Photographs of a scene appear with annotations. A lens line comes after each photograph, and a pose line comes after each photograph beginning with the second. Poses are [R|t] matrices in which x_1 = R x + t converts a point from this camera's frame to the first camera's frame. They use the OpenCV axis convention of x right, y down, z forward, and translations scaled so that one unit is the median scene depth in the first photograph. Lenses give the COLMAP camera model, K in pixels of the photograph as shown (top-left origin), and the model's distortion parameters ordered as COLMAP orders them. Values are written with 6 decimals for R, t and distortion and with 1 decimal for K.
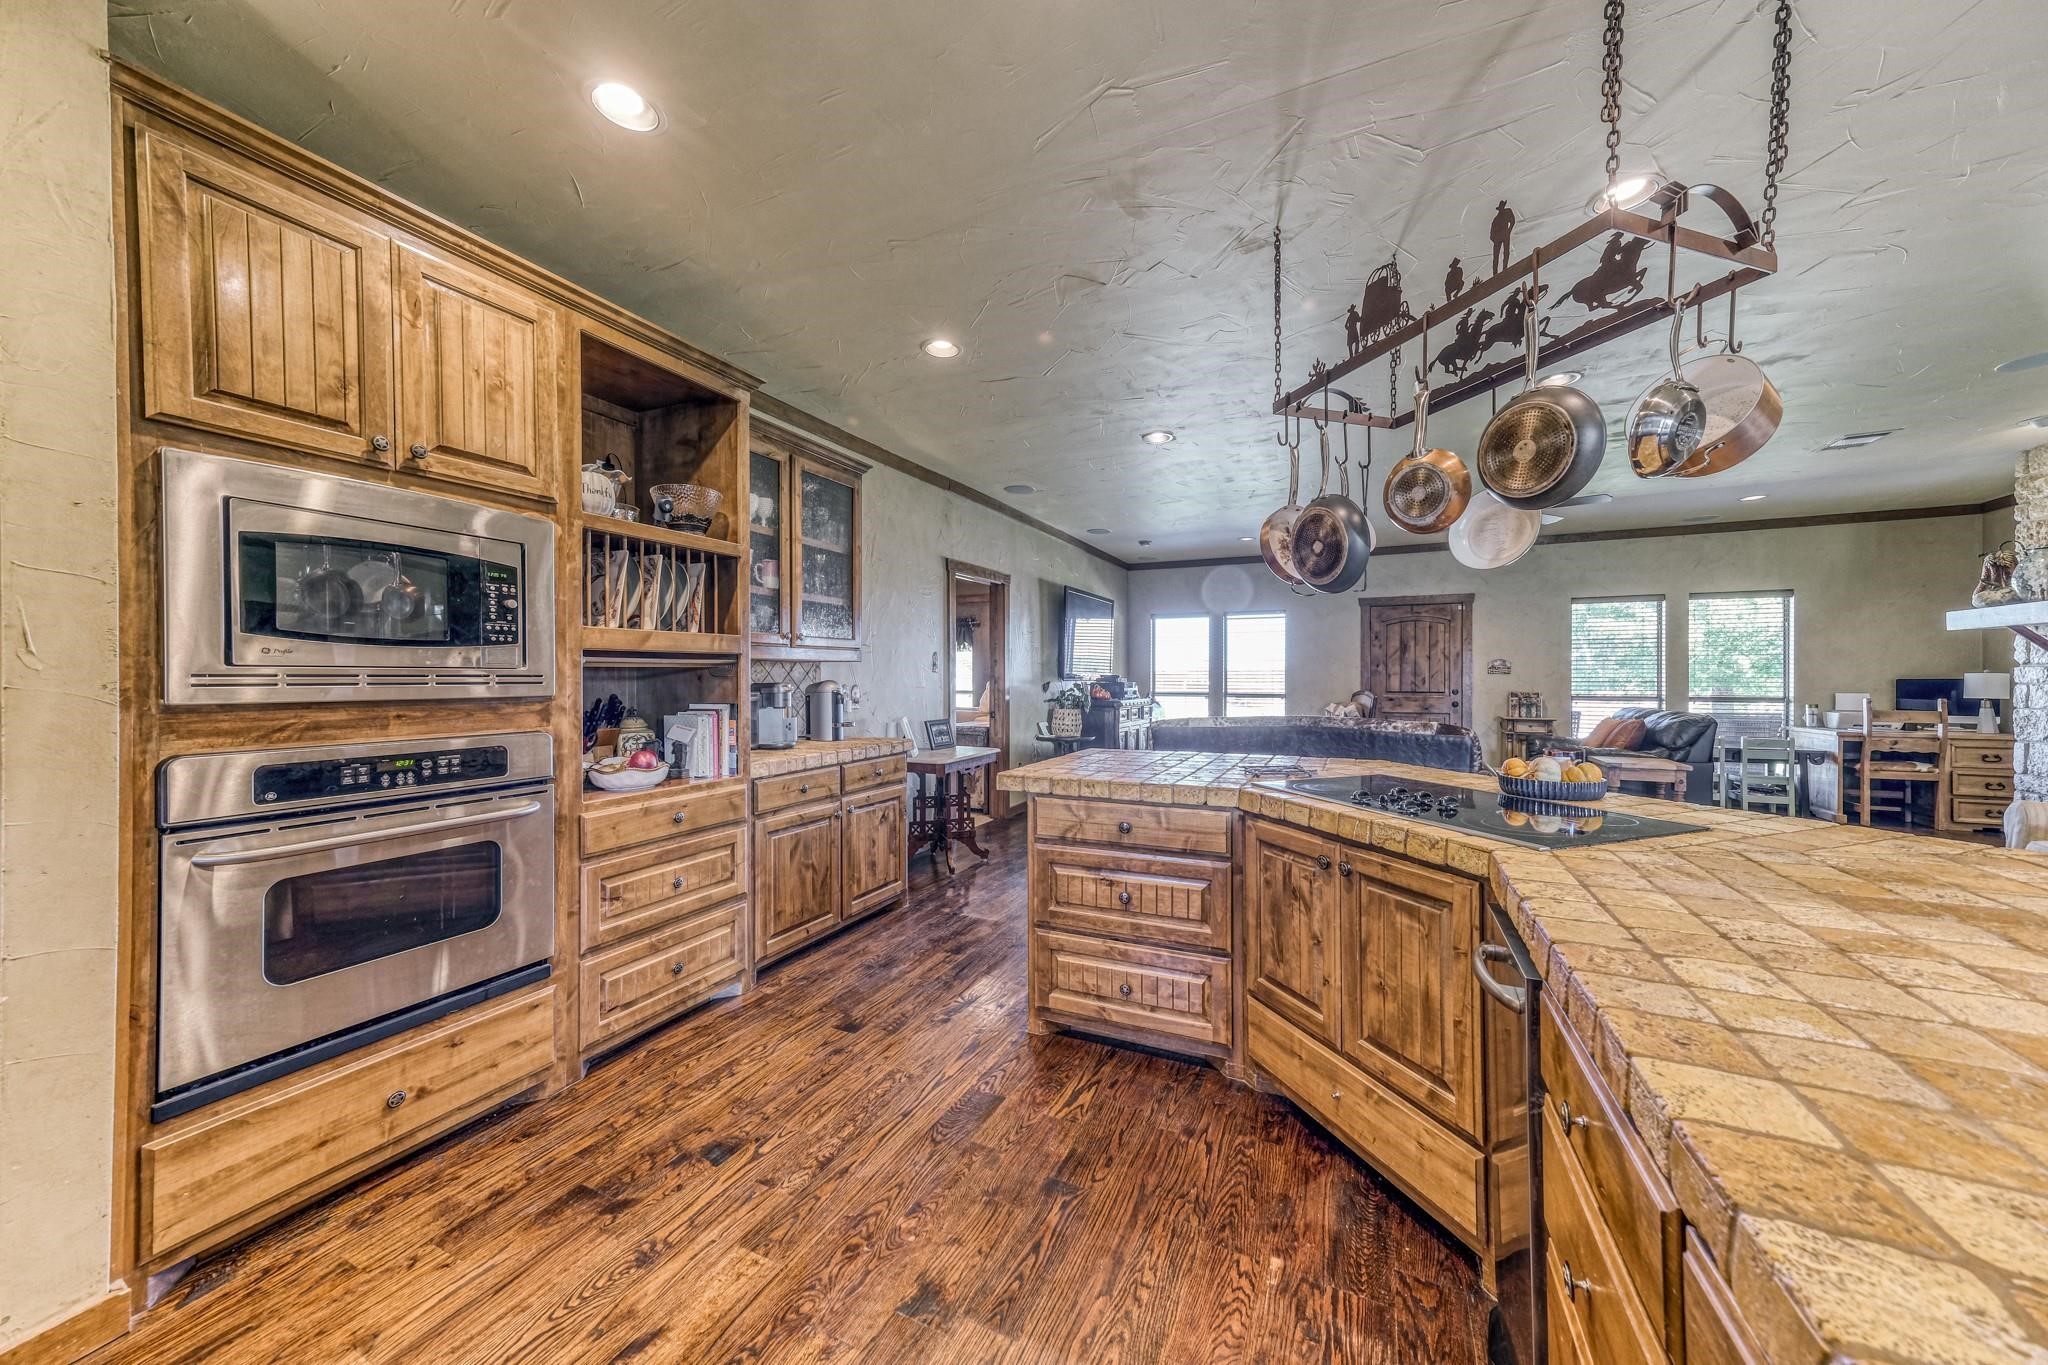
lens RADIAL K [[725.1, 0, 1033.4], [0, 725.1, 676.0], [0, 0, 1]] dist [0.009366, 0.002651]
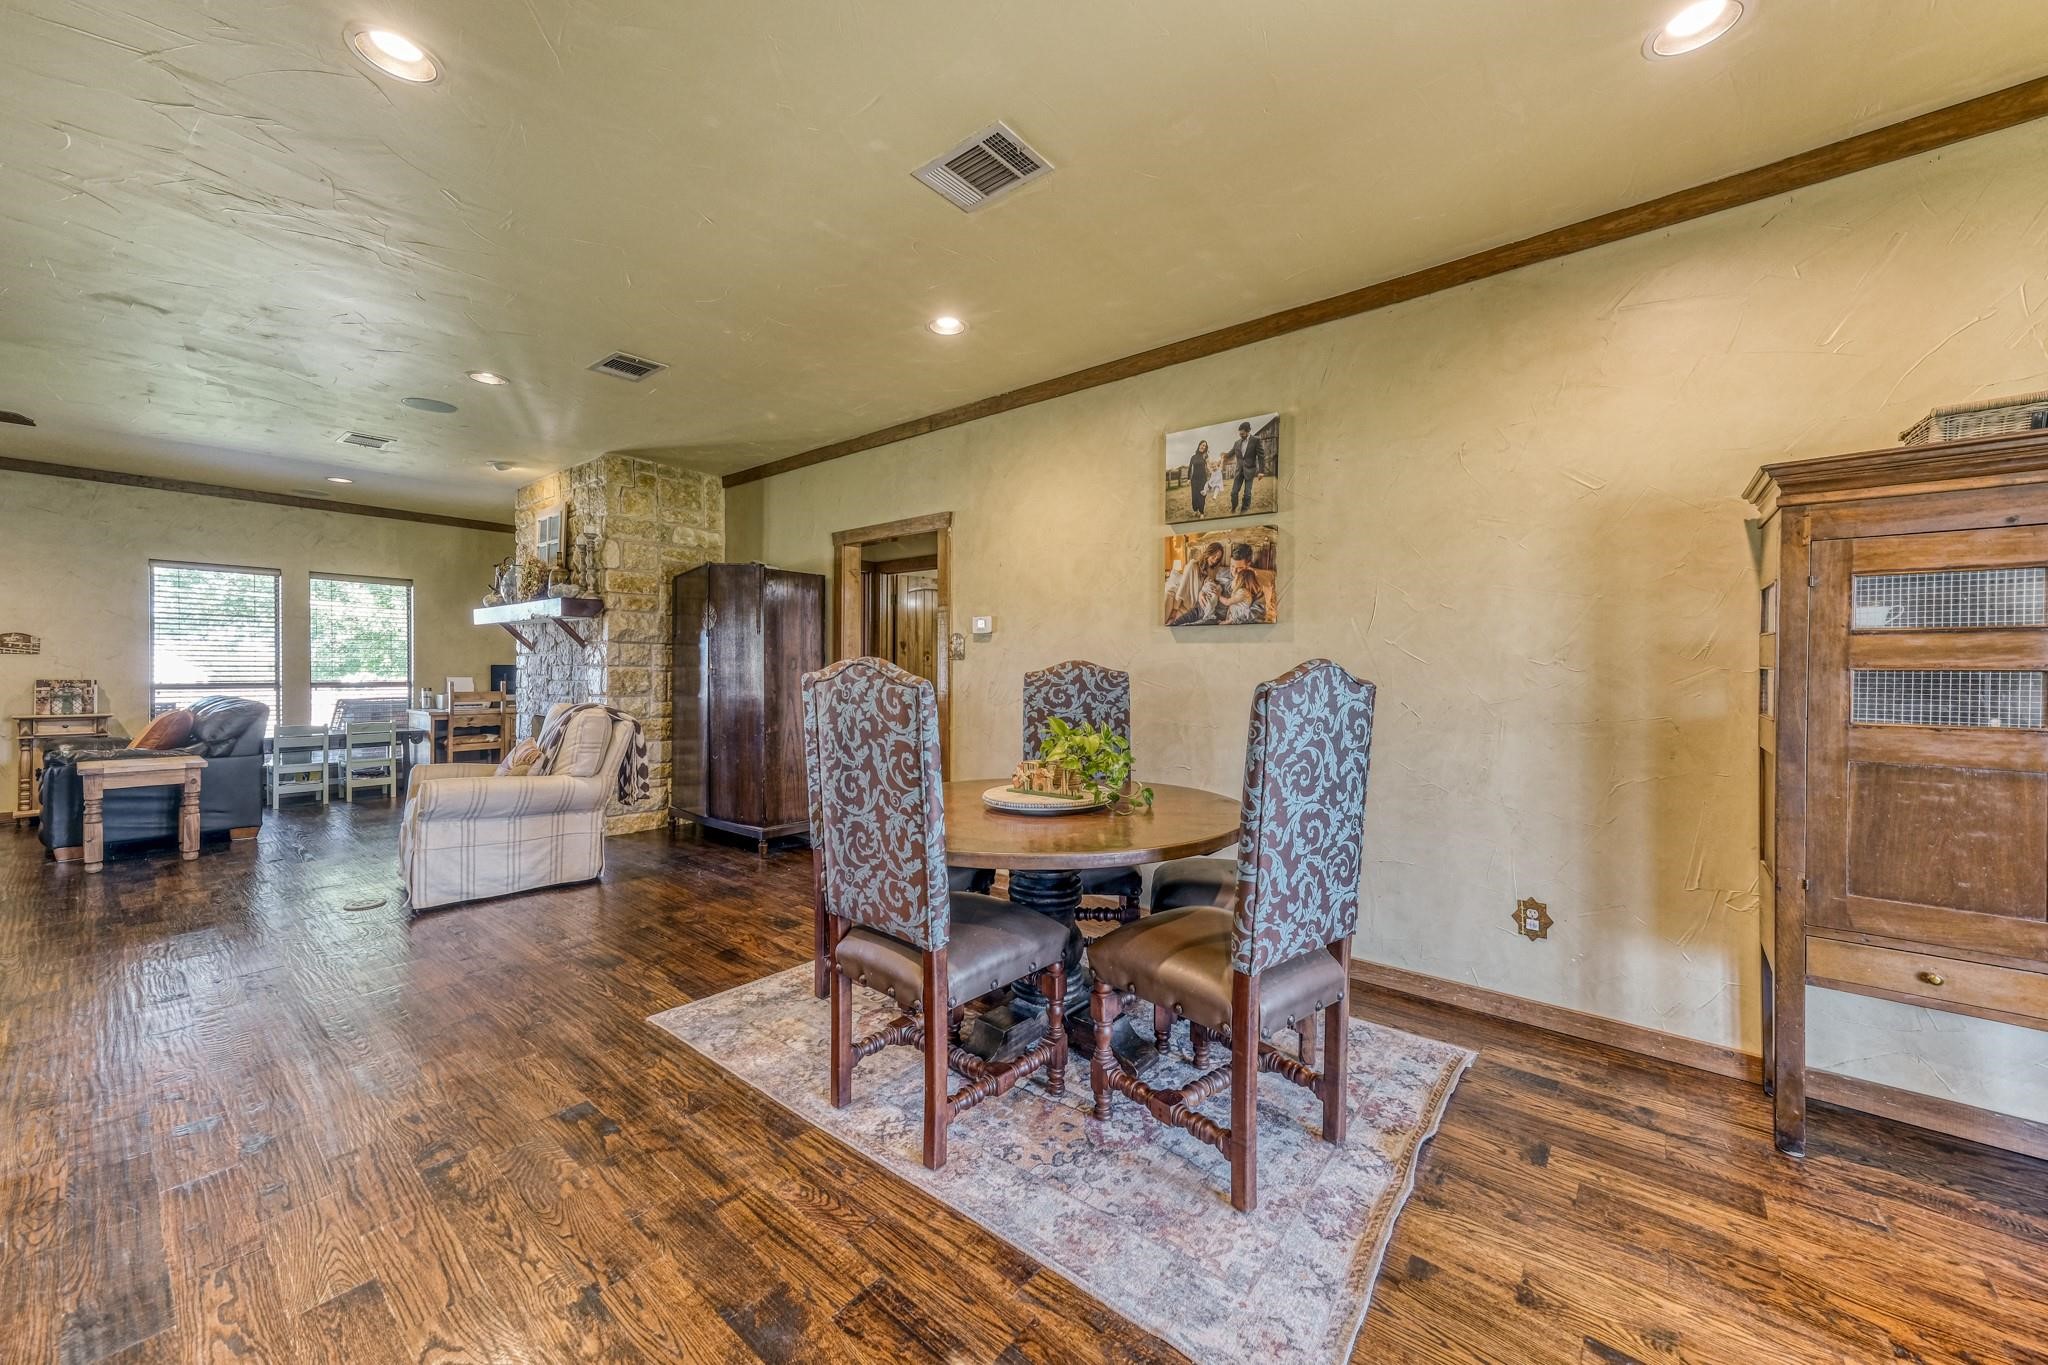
lens RADIAL K [[763.7, 0, 1028.7], [0, 763.7, 673.4], [0, 0, 1]] dist [0.008668, 0.003176]
pose [[0.248174, -0.005480, 0.968700, 0.502903], [-0.011412, 0.999898, 0.008581, -0.006609], [-0.968648, -0.013184, 0.248086, -0.389312]]
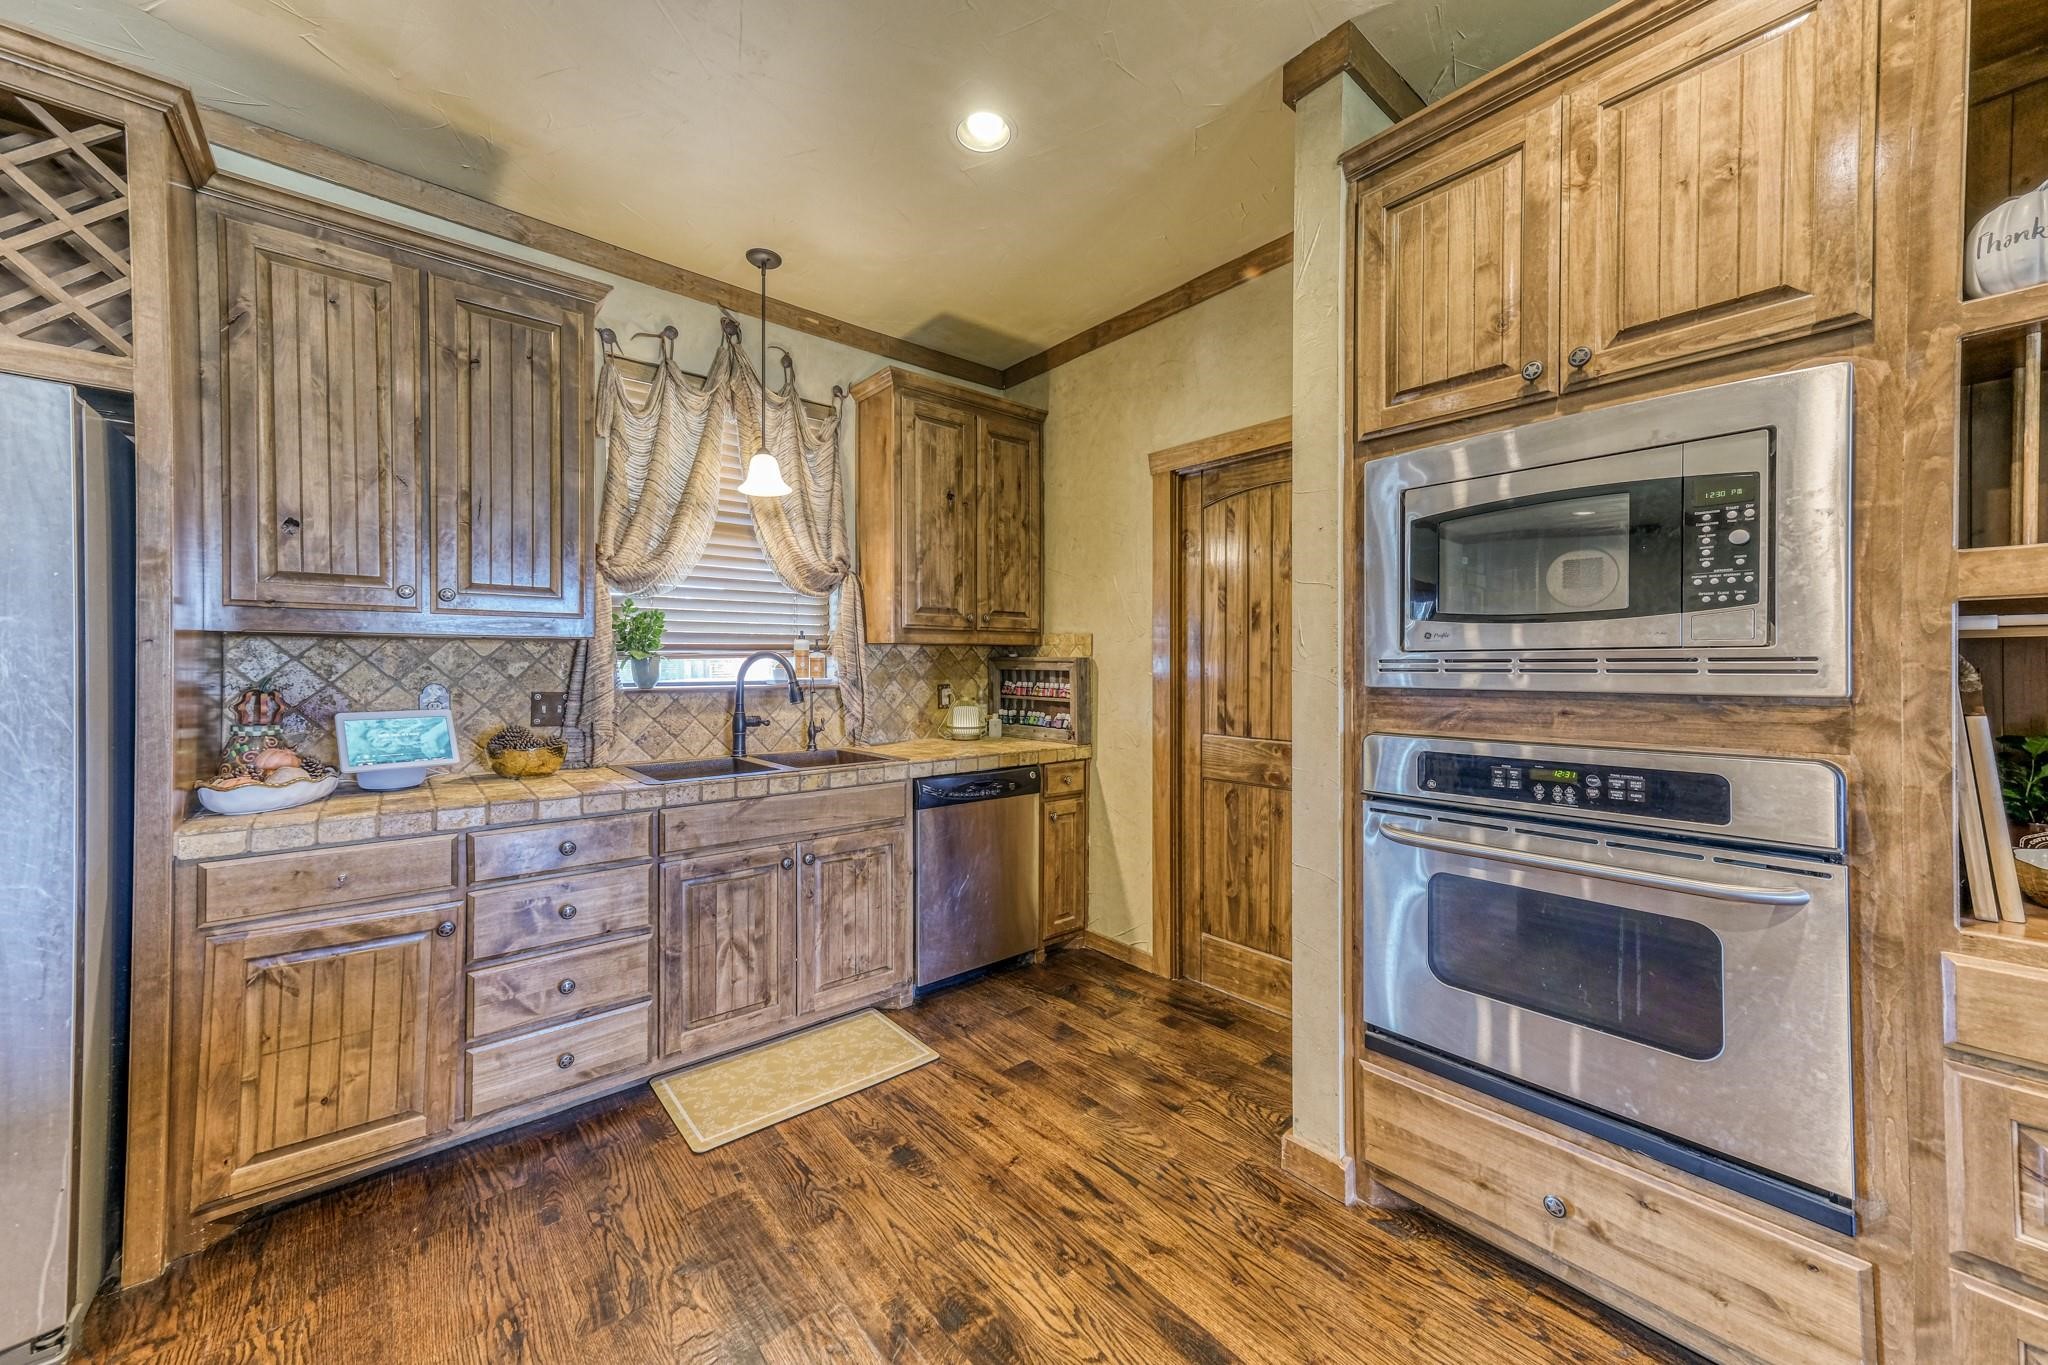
lens RADIAL K [[763.7, 0, 1033.7], [0, 763.7, 666.9], [0, 0, 1]] dist [0.008668, 0.003176]
pose [[-0.420729, 0.004684, -0.907174, 0.072713], [0.005045, 0.999983, 0.002823, 0.001051], [0.907172, -0.003389, -0.420746, 0.607736]]
